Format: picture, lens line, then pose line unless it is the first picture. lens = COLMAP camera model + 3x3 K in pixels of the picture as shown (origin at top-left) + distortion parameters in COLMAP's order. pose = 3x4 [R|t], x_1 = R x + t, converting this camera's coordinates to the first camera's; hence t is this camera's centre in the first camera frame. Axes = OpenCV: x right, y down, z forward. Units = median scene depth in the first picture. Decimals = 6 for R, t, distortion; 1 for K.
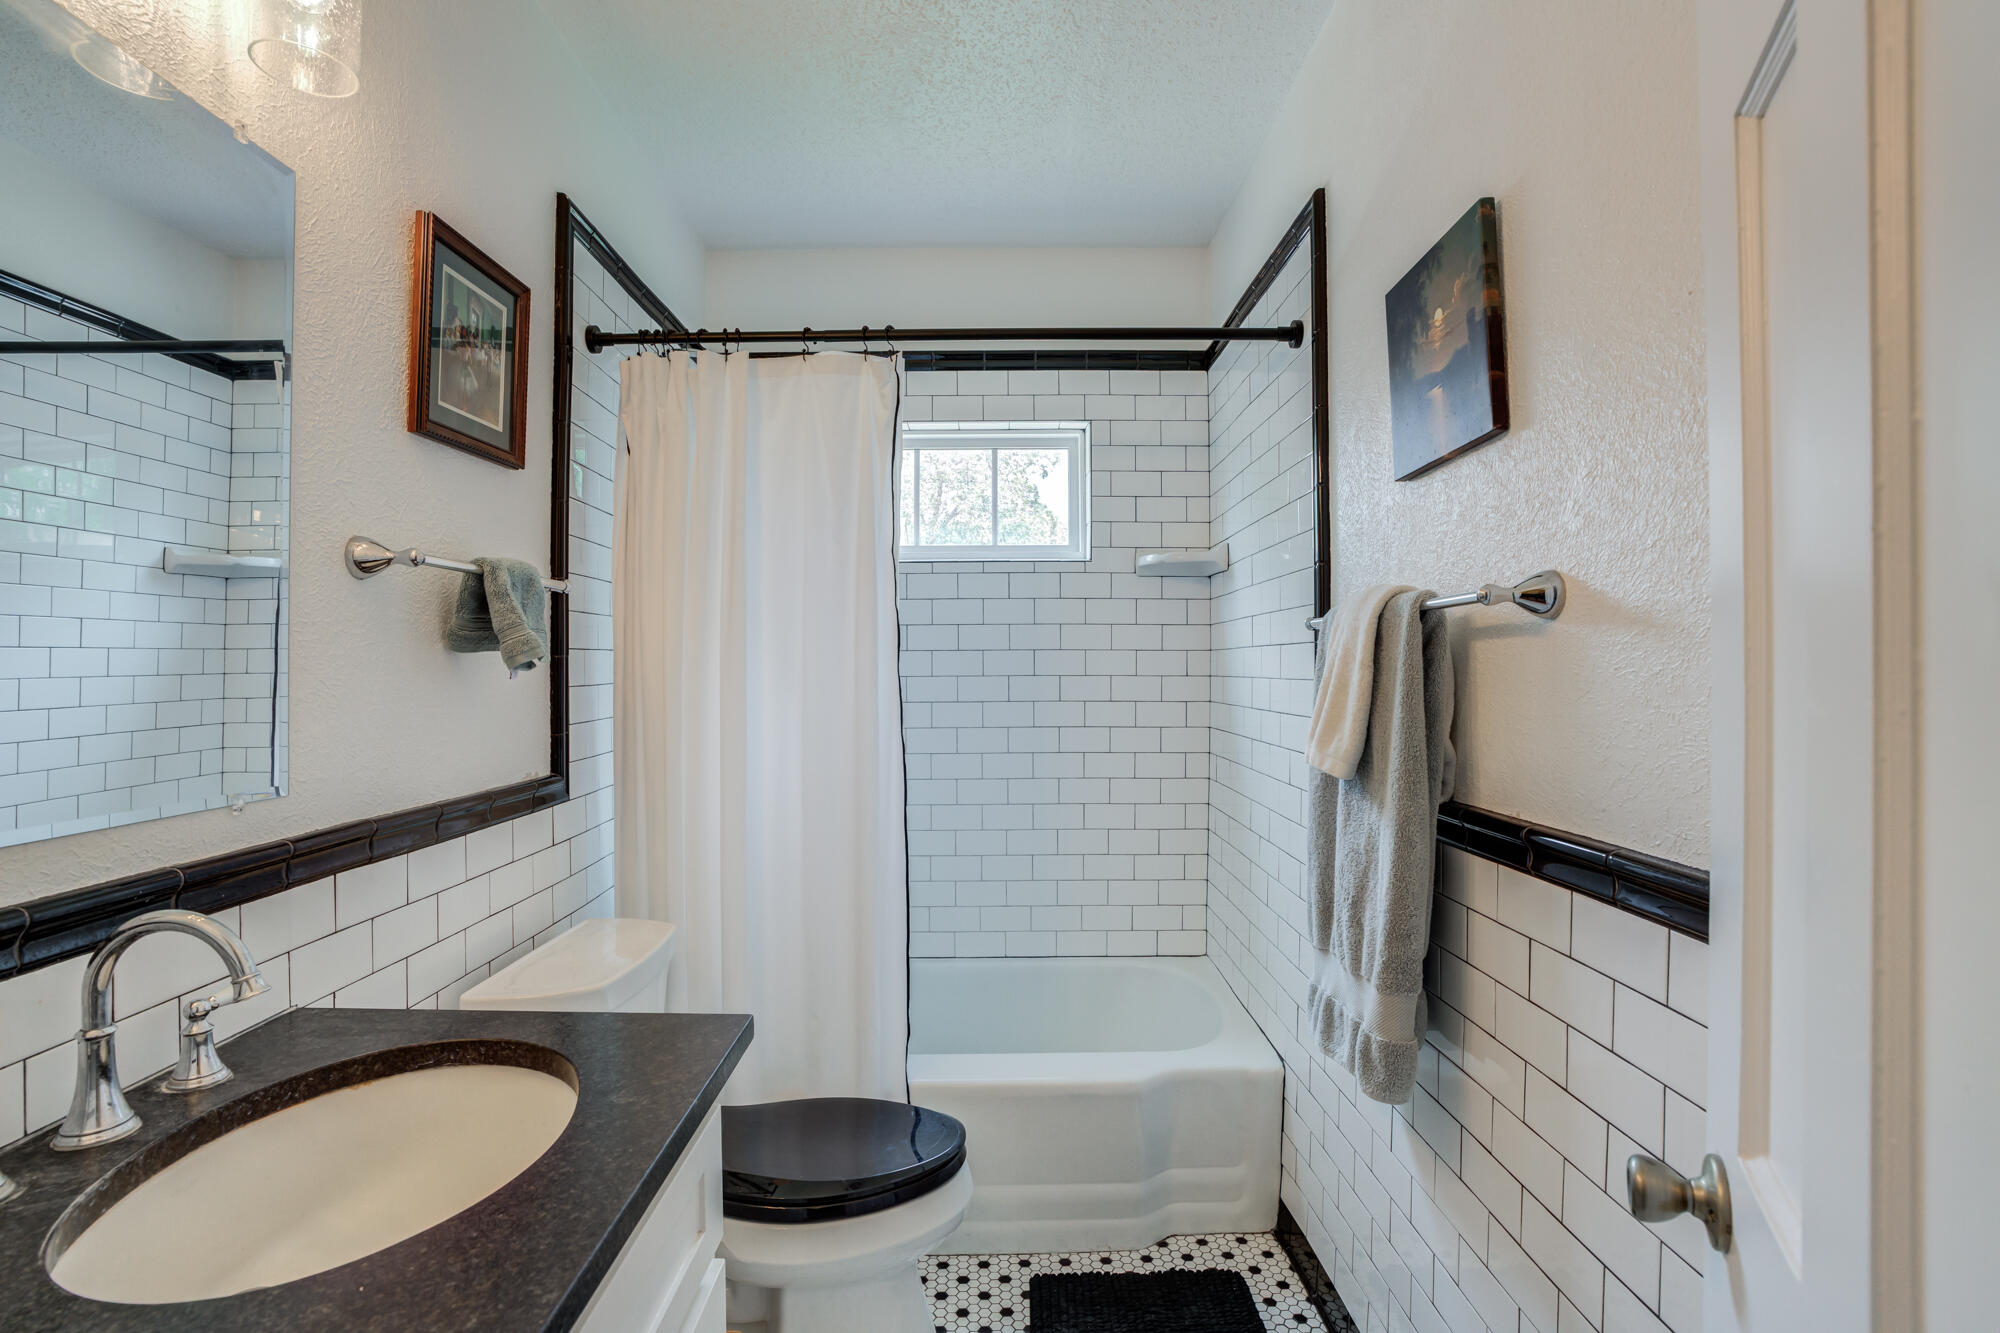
lens RADIAL K [[946.1, 0, 998.8], [0, 946.1, 674.6], [0, 0, 1]] dist [-0.074403, 0.030240]
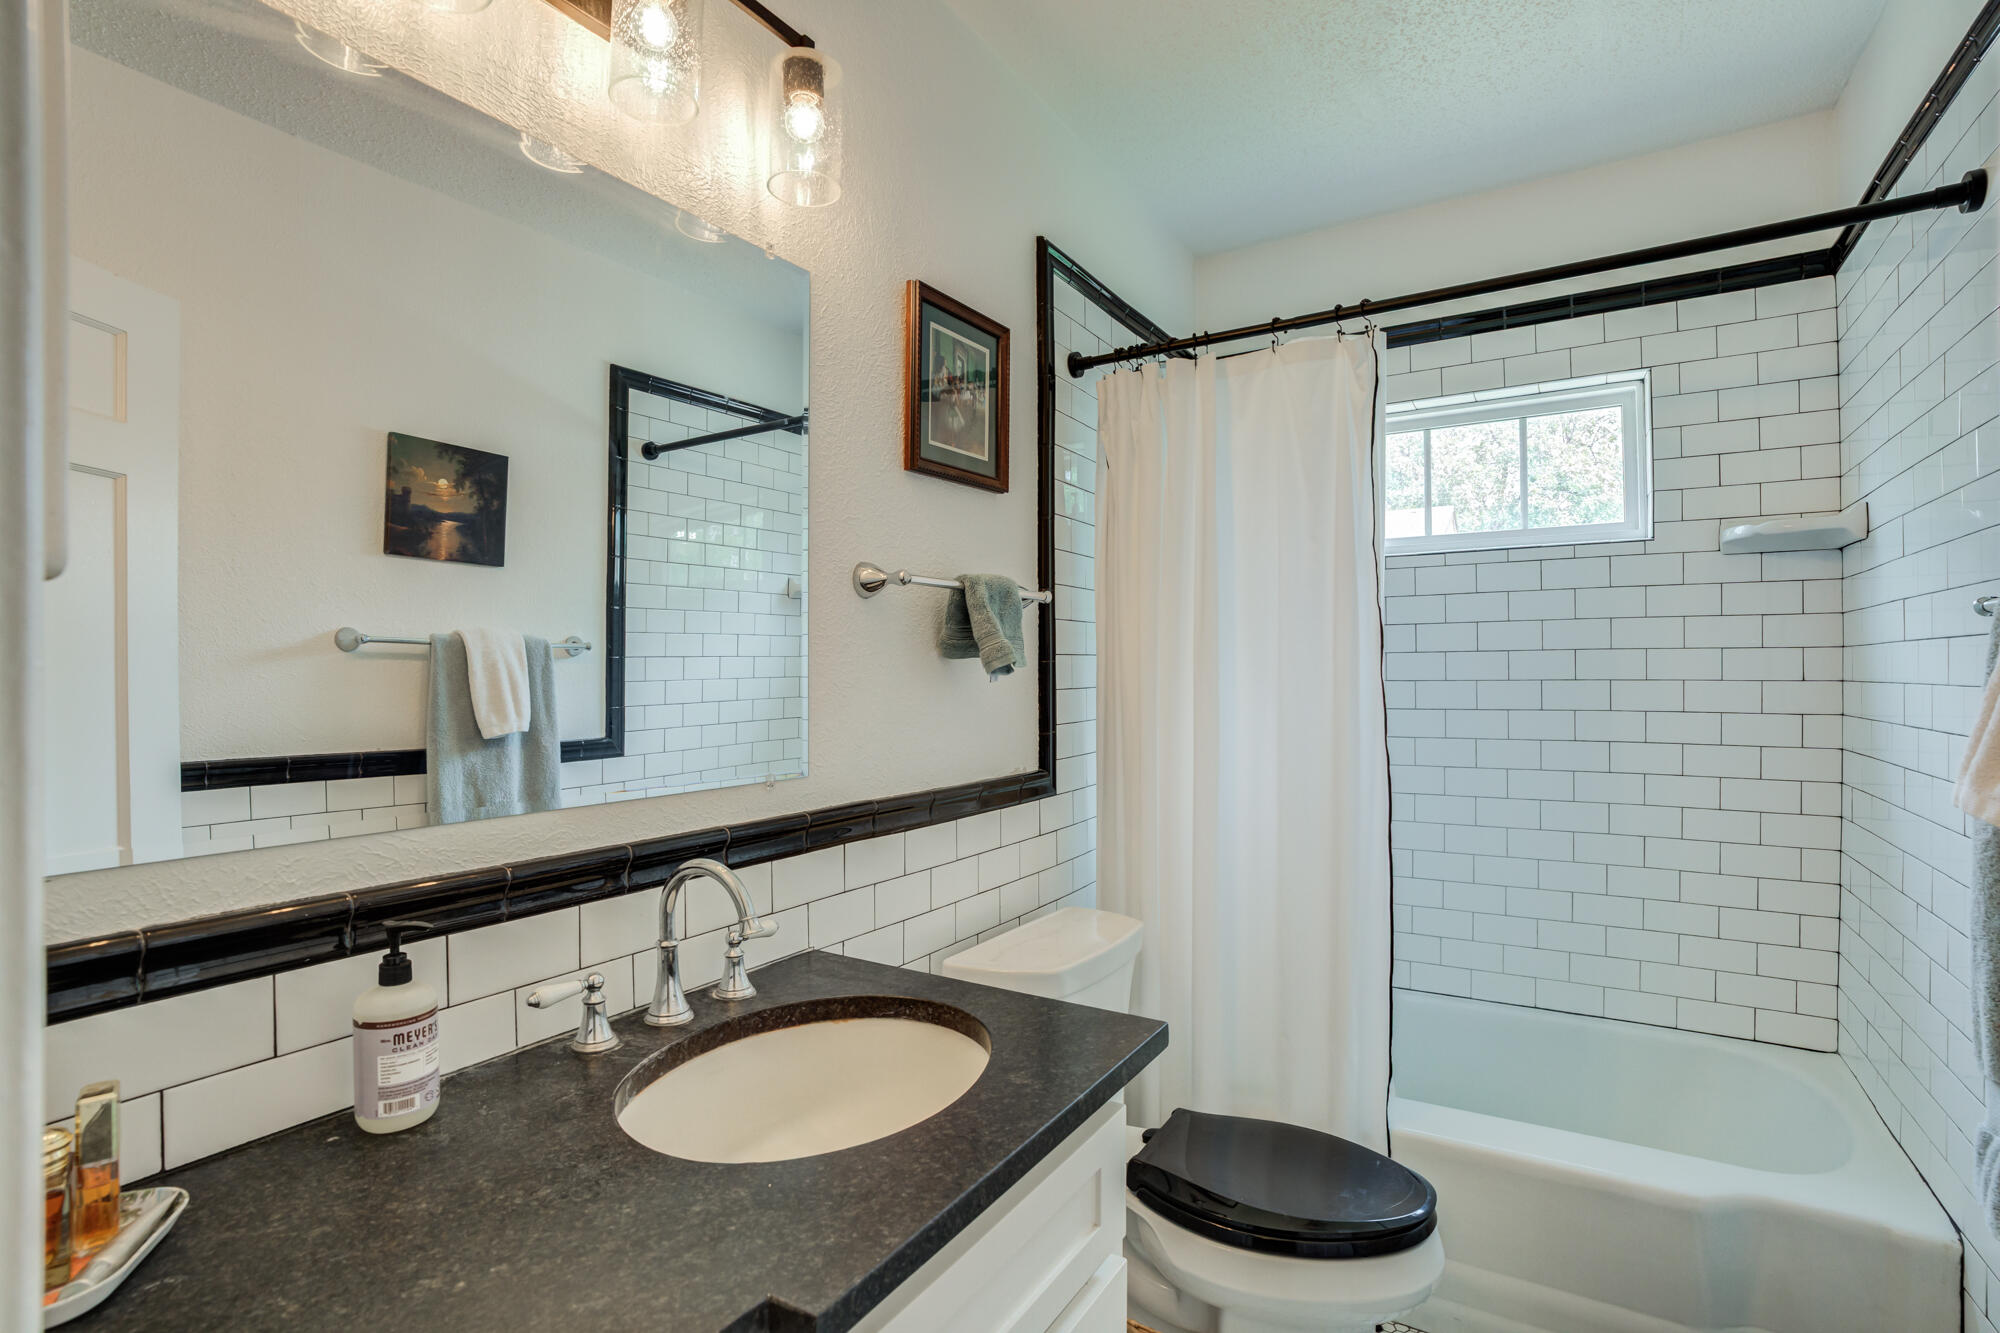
lens RADIAL K [[946.1, 0, 998.8], [0, 946.1, 674.6], [0, 0, 1]] dist [-0.074403, 0.030240]
pose [[0.840355, -0.000338, -0.542037, 0.093802], [-0.001371, 0.999995, -0.002749, -0.001256], [0.542035, 0.003053, 0.840350, 0.051724]]
